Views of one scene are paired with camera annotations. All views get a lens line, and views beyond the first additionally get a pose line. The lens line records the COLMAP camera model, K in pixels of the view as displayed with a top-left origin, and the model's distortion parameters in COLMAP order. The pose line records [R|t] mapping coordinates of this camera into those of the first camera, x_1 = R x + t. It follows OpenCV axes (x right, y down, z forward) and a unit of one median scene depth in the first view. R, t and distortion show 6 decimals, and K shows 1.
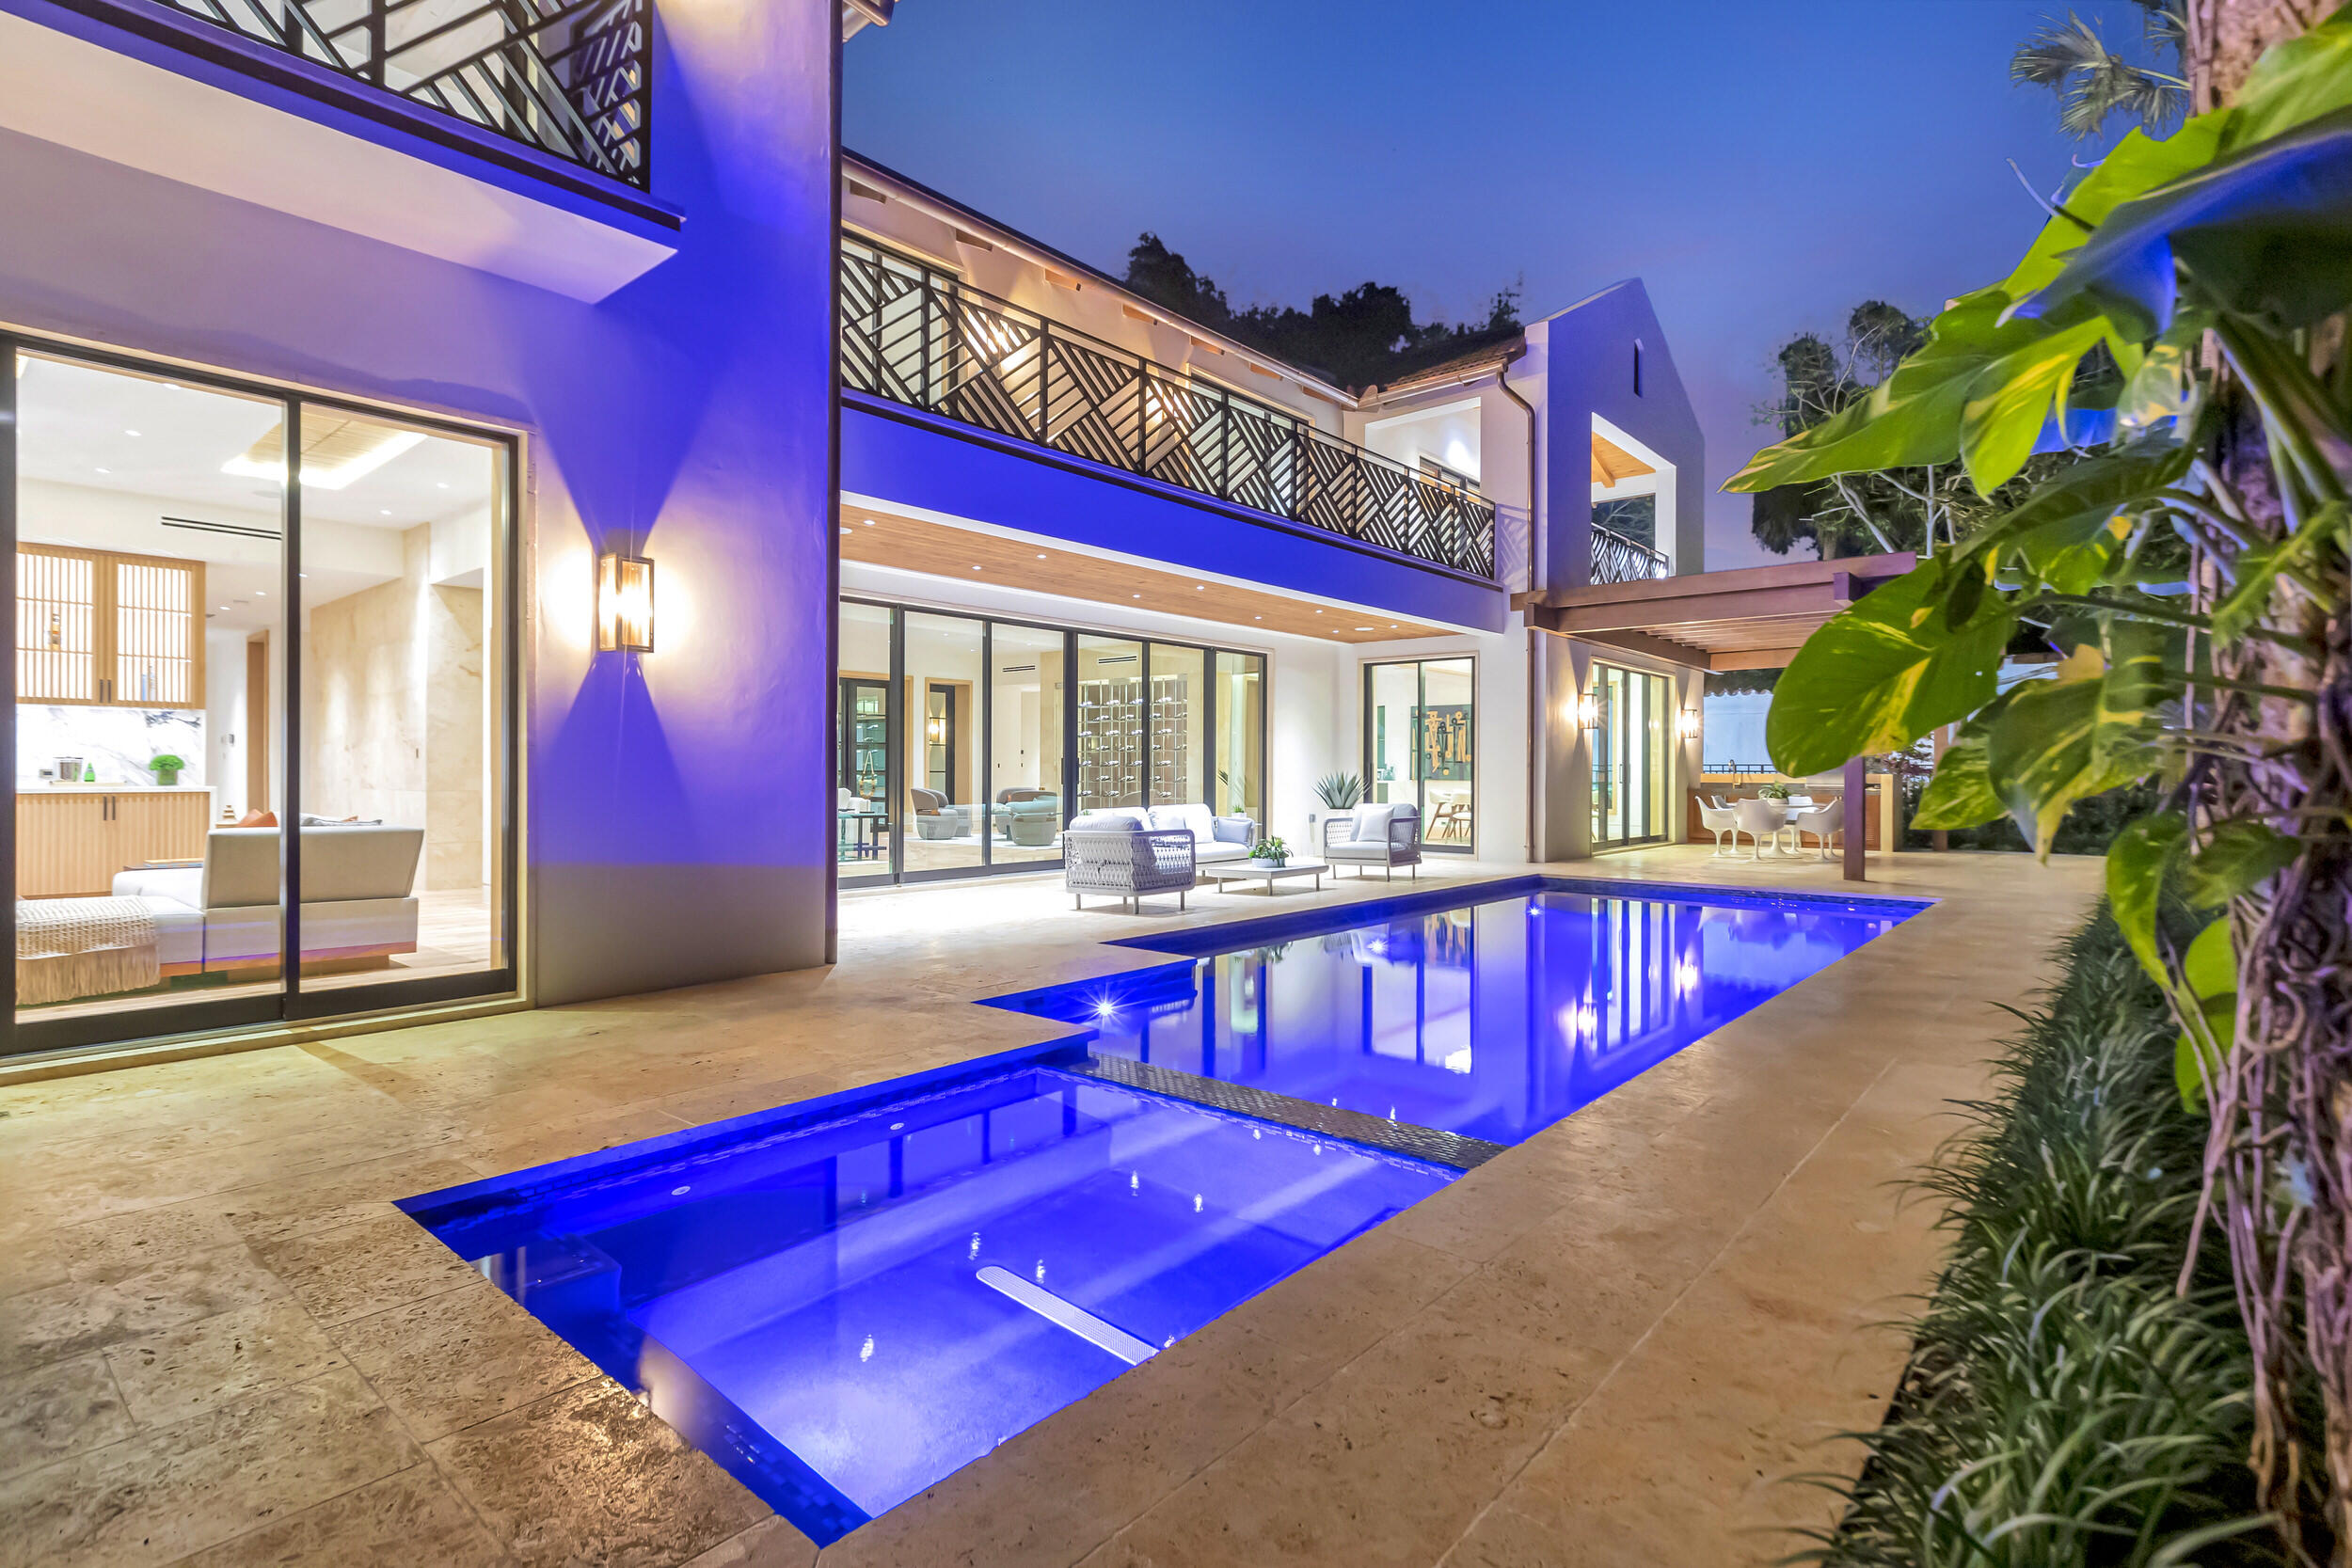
lens RADIAL K [[1141.2, 0, 1176.0], [0, 1141.2, 784.0], [0, 0, 1]] dist [0.001267, -0.000342]
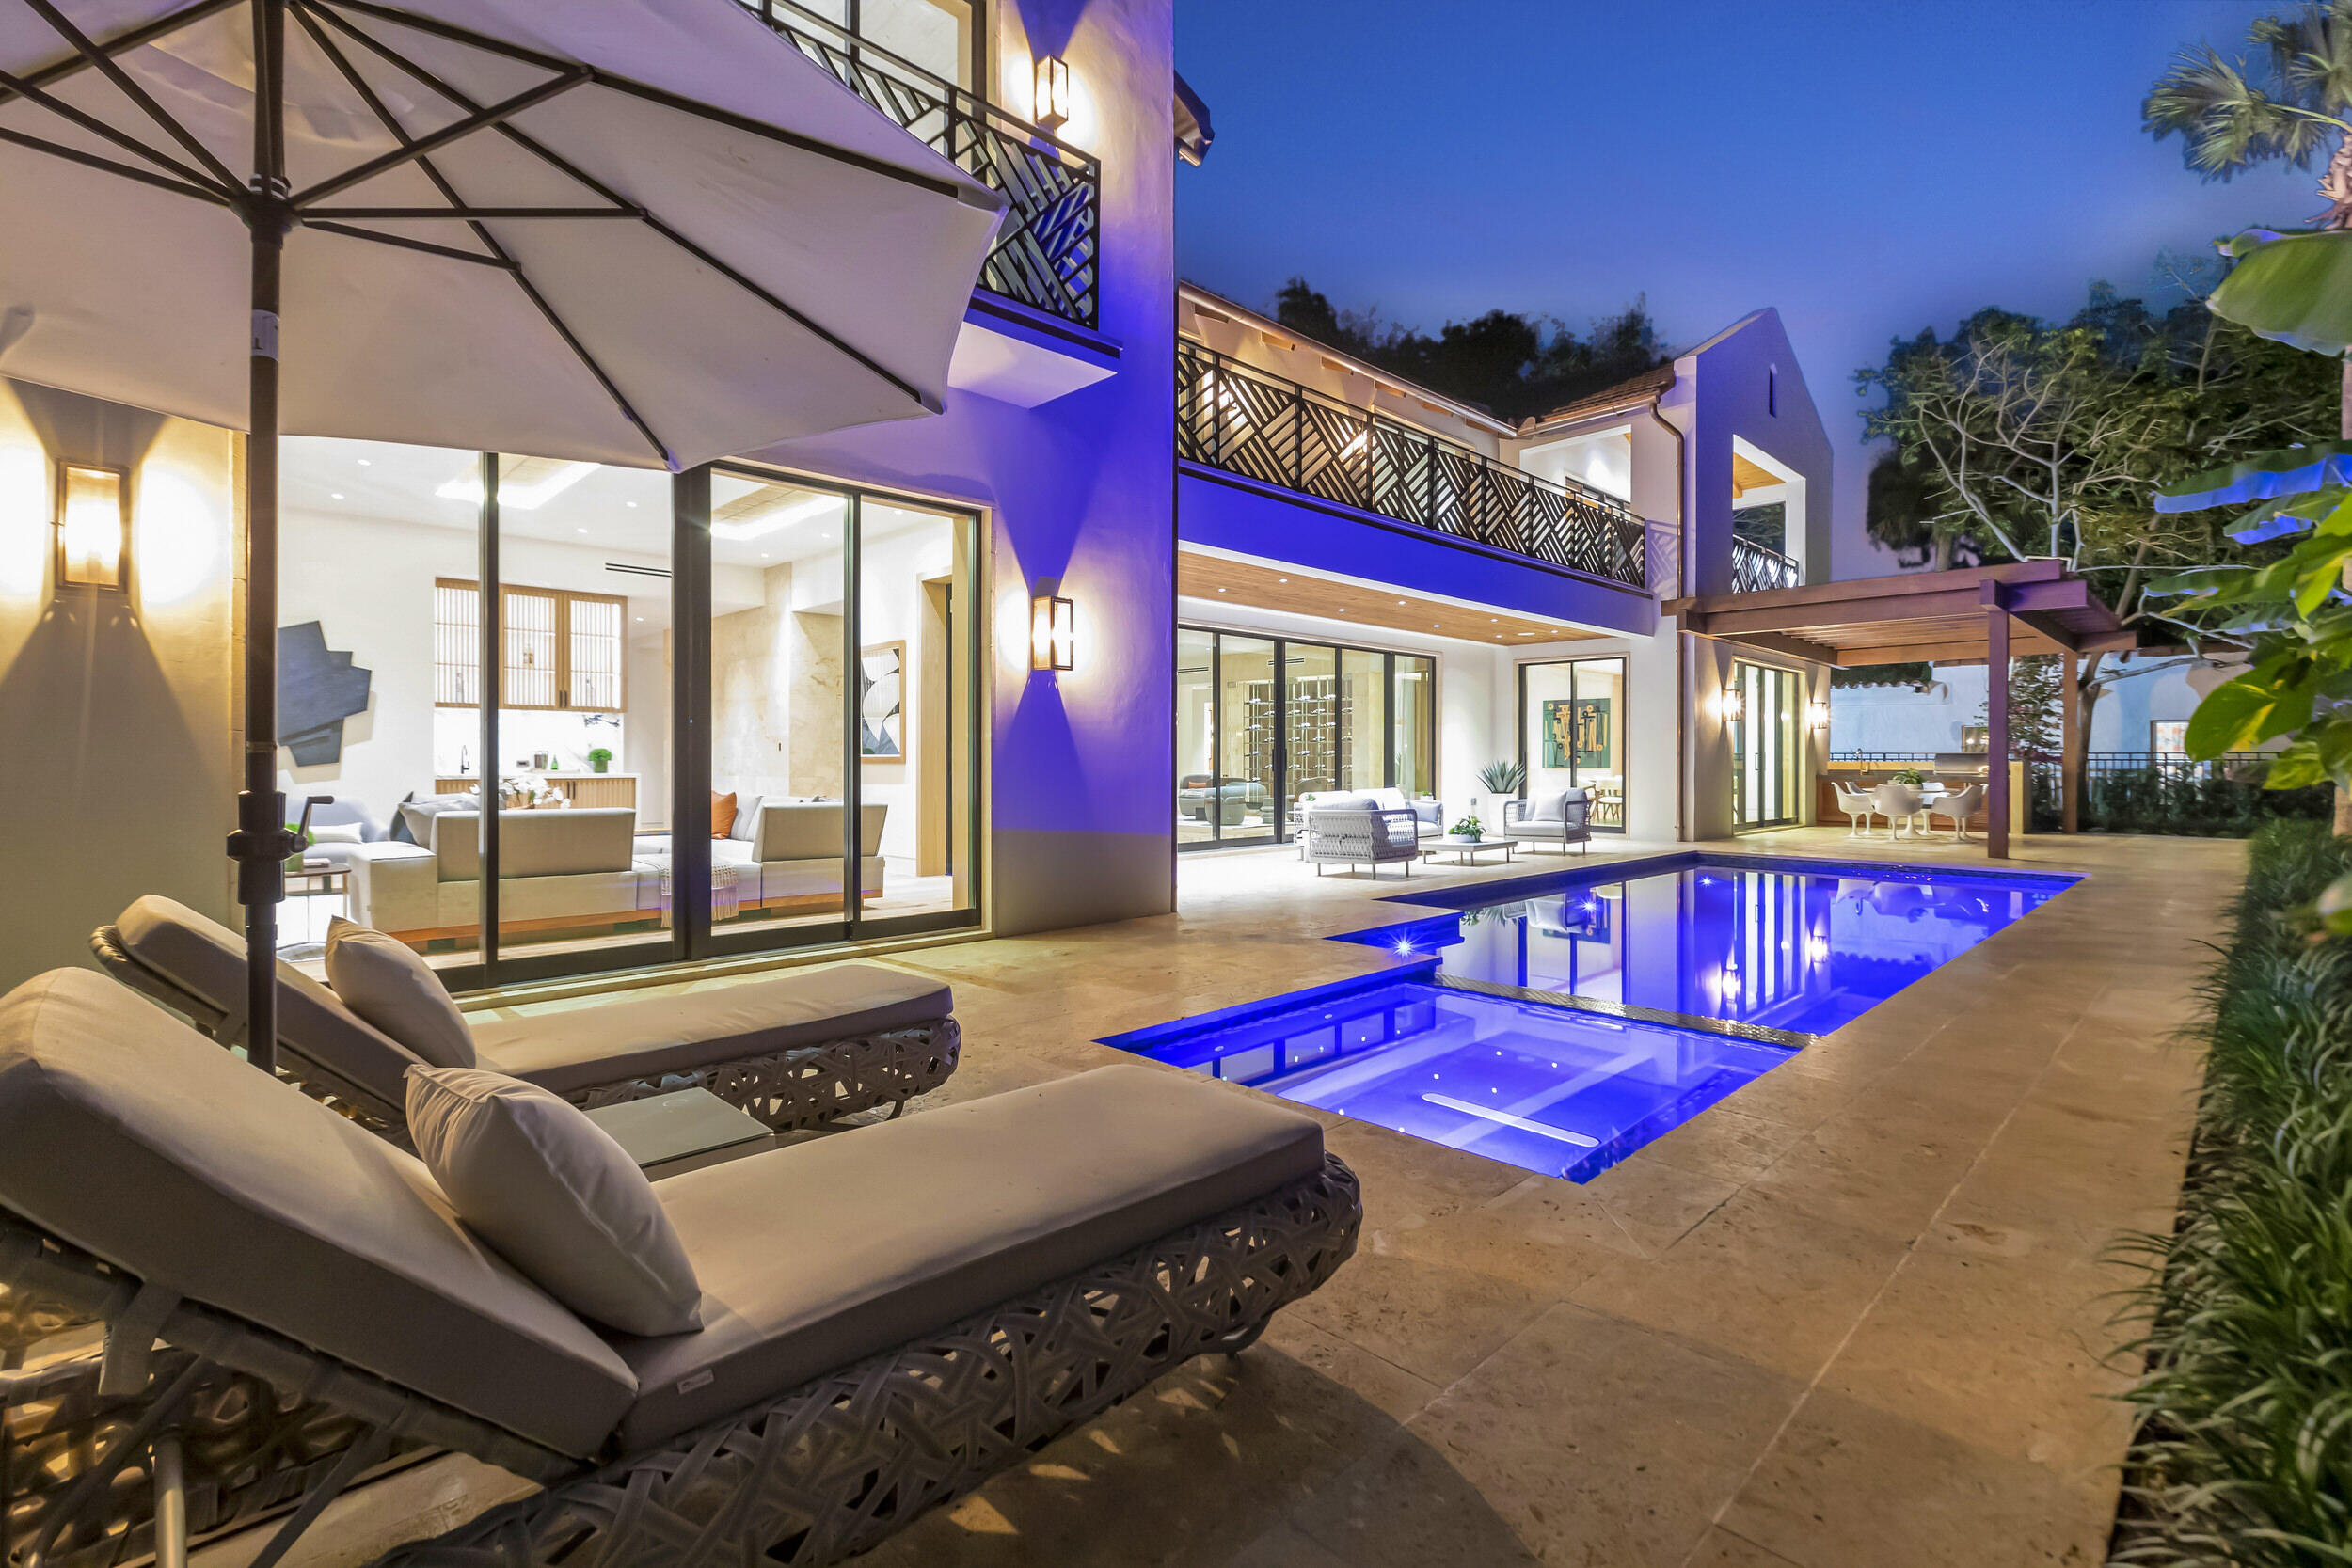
lens RADIAL K [[1054.2, 0, 1185.4], [0, 1054.2, 773.5], [0, 0, 1]] dist [0.001151, 0.000576]
pose [[0.995722, -0.000490, -0.092396, -0.079452], [0.000619, 0.999999, 0.001366, 0.000686], [0.092395, -0.001417, 0.995721, -0.074582]]
